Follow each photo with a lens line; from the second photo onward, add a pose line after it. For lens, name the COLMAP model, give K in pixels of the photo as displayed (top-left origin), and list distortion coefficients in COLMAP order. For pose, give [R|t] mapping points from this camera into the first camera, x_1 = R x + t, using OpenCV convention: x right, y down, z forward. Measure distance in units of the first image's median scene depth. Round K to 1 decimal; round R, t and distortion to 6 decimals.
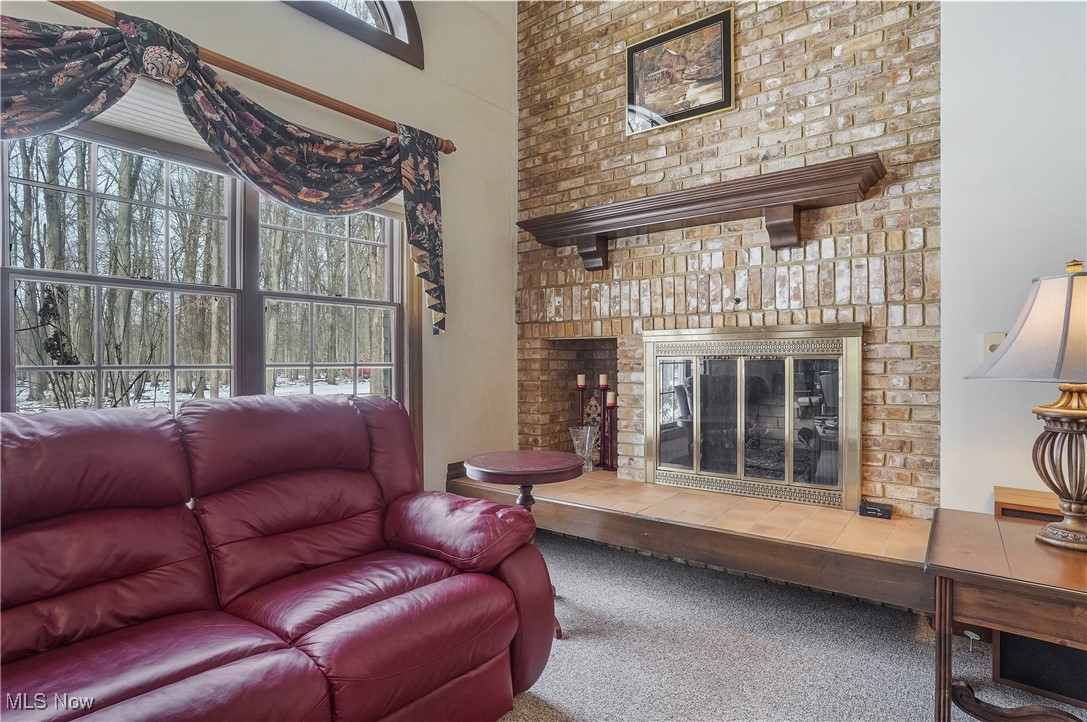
lens RADIAL K [[571.0, 0, 548.4], [0, 571.0, 359.9], [0, 0, 1]] dist [-0.046349, 0.015077]
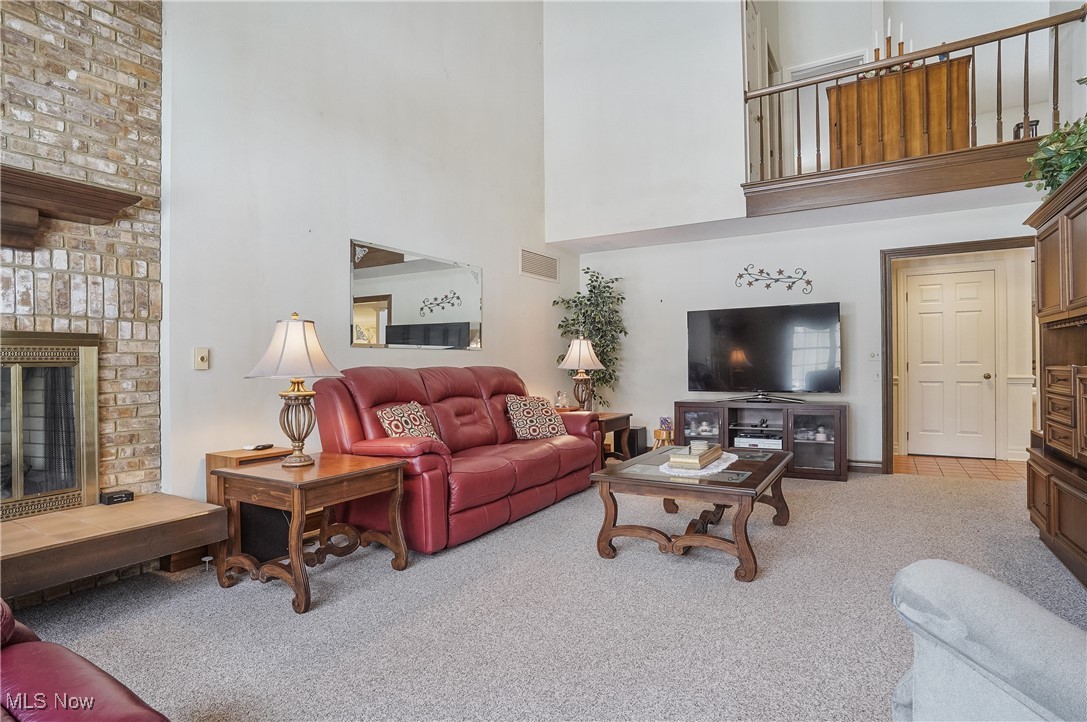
lens RADIAL K [[571.0, 0, 545.4], [0, 571.0, 361.2], [0, 0, 1]] dist [-0.046349, 0.015077]
pose [[-0.147465, 0.012420, 0.988989, -0.678470], [0.014128, 0.999846, -0.010450, 0.011884], [-0.988966, 0.012431, -0.147618, 0.291979]]
